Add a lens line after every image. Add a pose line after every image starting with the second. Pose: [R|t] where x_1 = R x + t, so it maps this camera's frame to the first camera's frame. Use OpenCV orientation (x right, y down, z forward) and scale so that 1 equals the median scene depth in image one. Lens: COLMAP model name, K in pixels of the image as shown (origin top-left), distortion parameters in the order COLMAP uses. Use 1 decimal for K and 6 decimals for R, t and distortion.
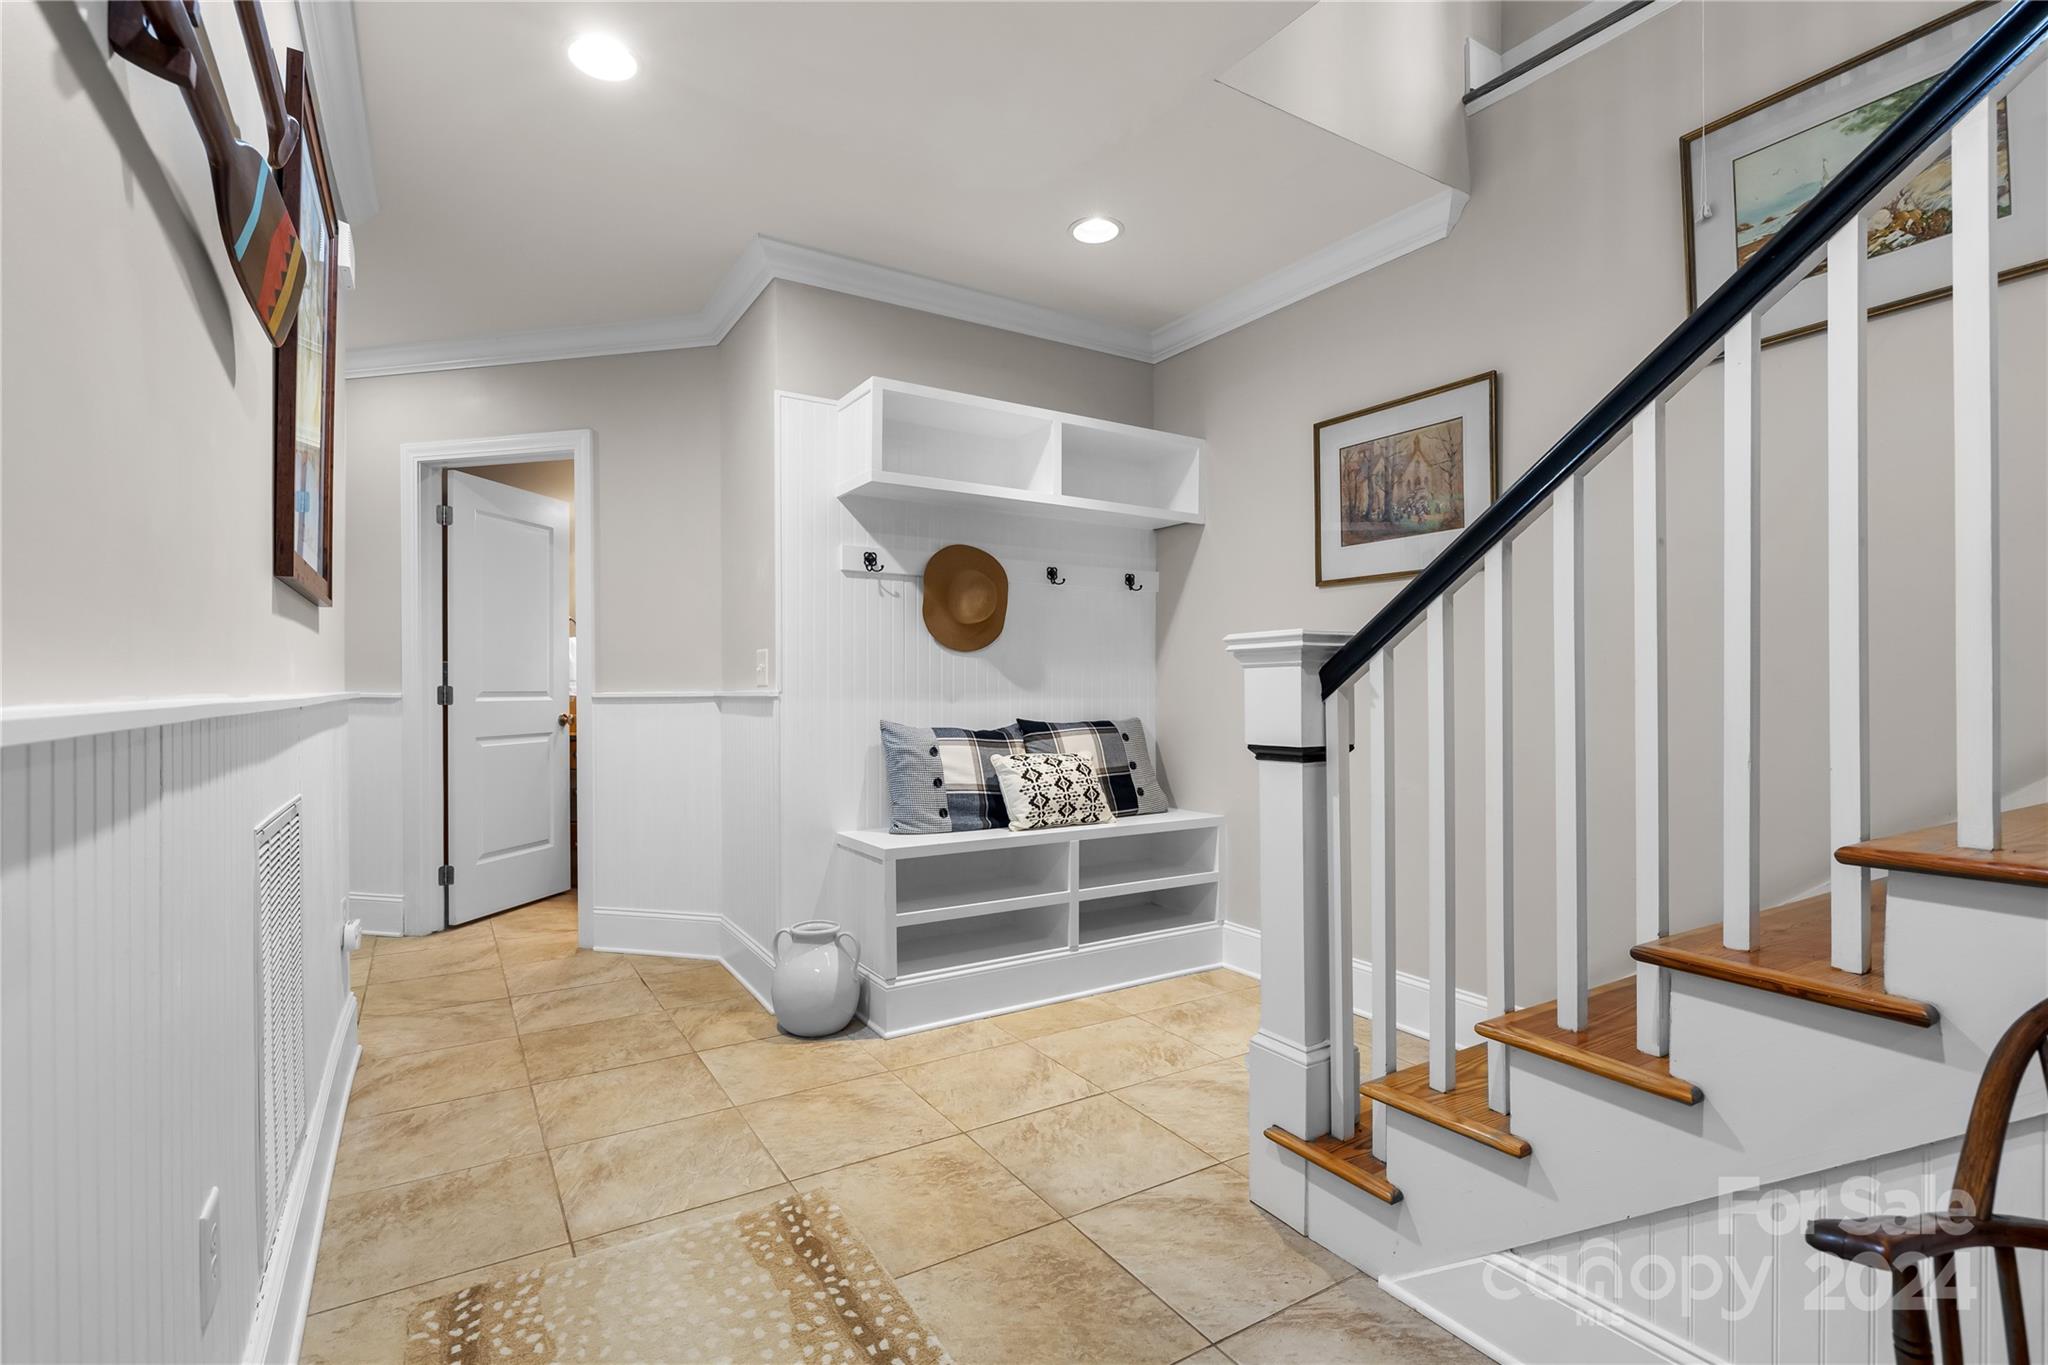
lens RADIAL K [[932.8, 0, 1027.1], [0, 932.8, 686.5], [0, 0, 1]] dist [-0.004230, 0.000180]
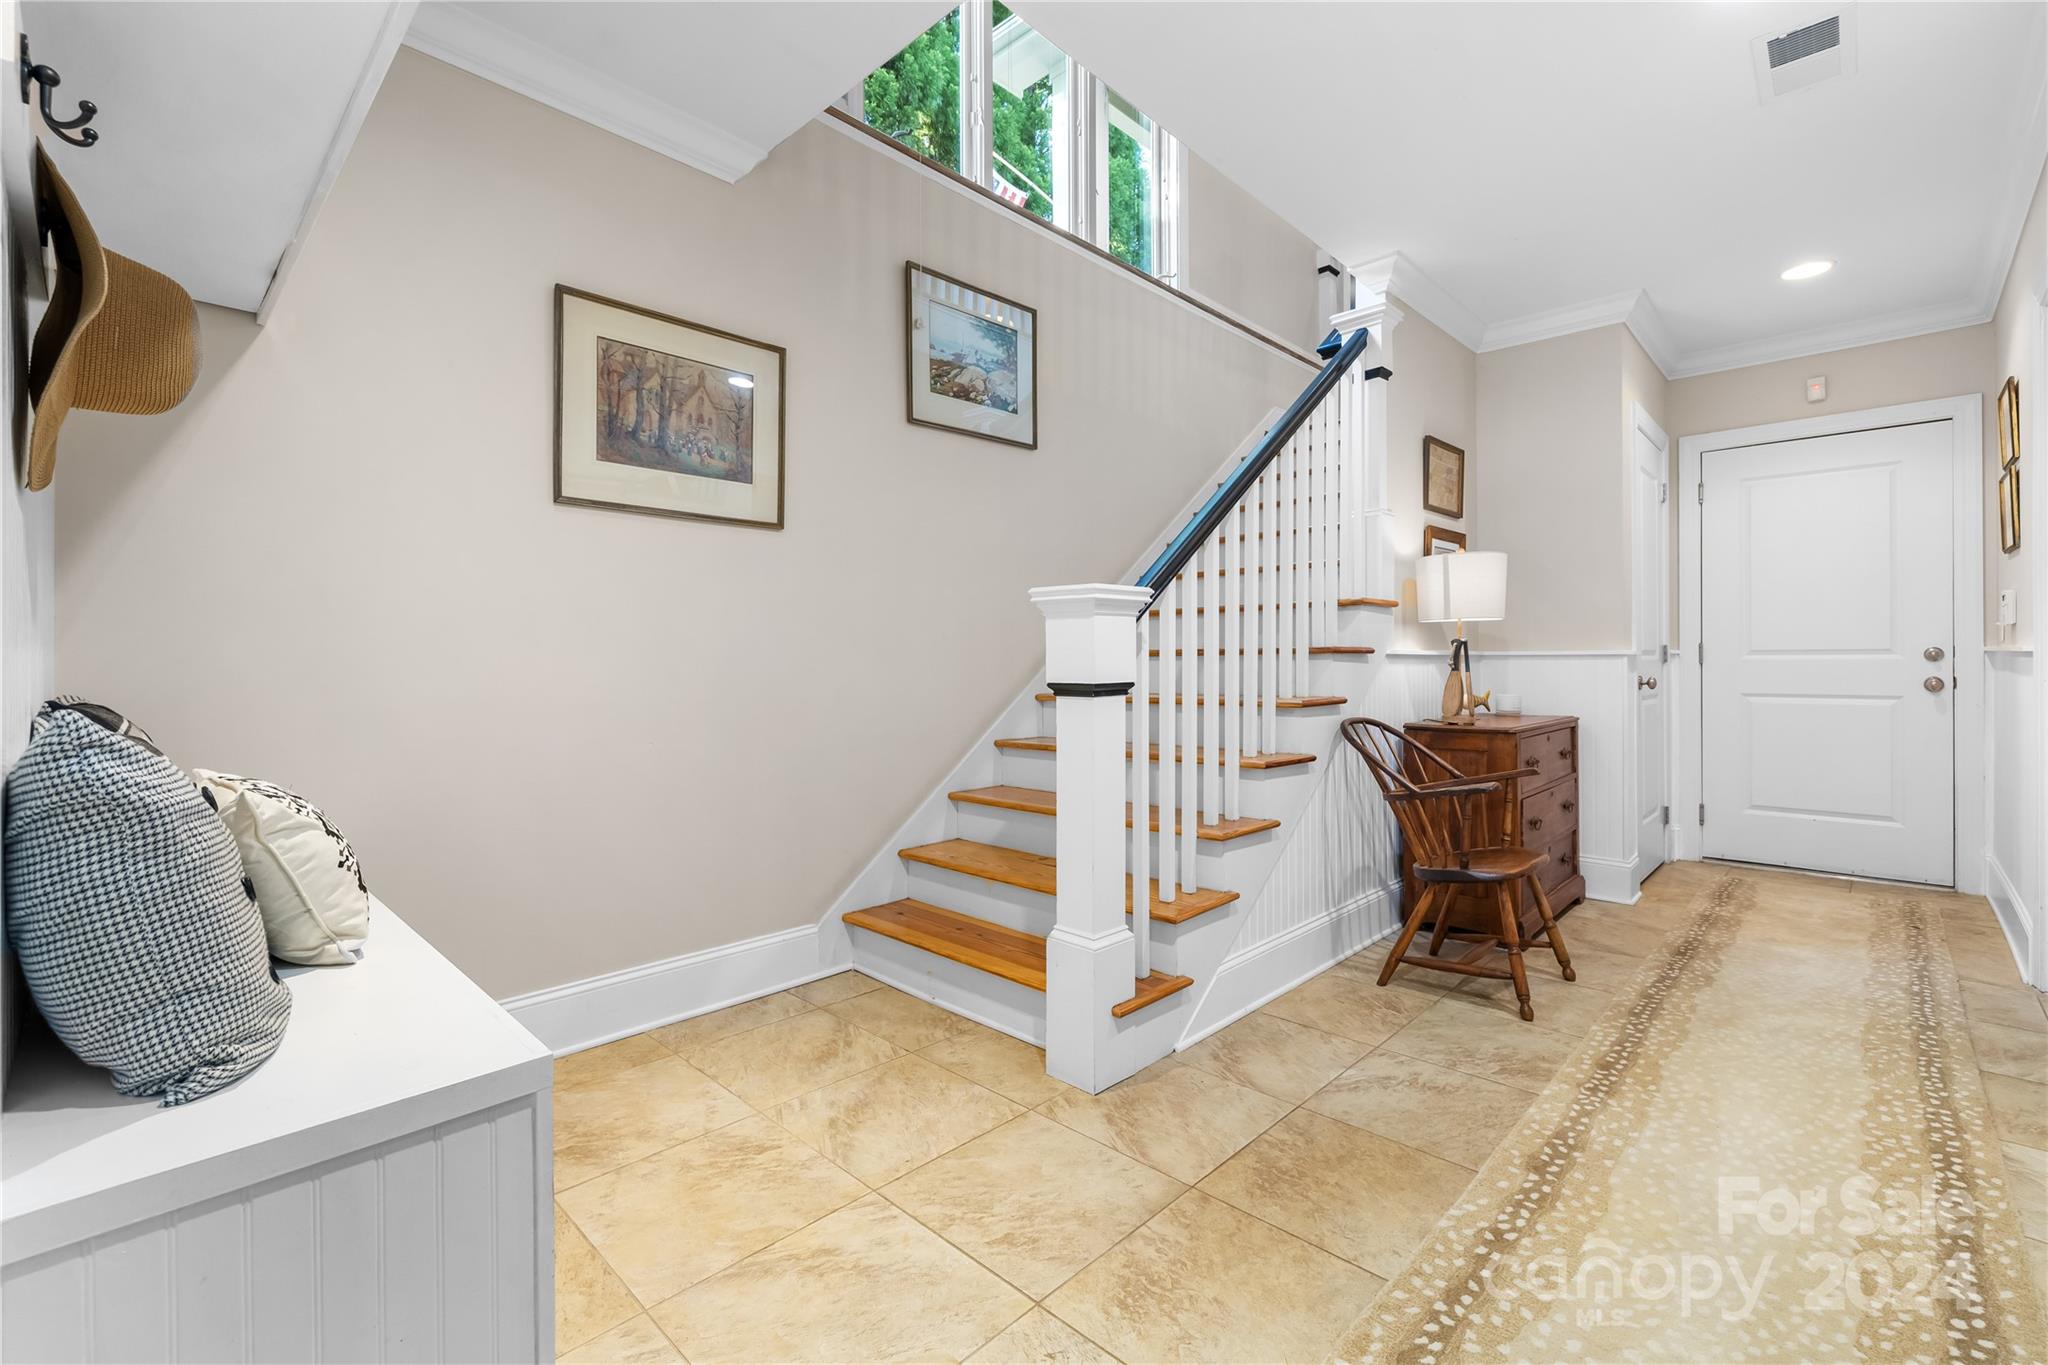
lens RADIAL K [[873.0, 0, 1032.0], [0, 873.0, 664.9], [0, 0, 1]] dist [0.000942, -0.000211]
pose [[-0.230717, -0.004520, 0.973010, -0.583195], [-0.000724, 0.999990, 0.004473, 0.024603], [-0.973021, 0.000327, -0.230718, 1.010838]]
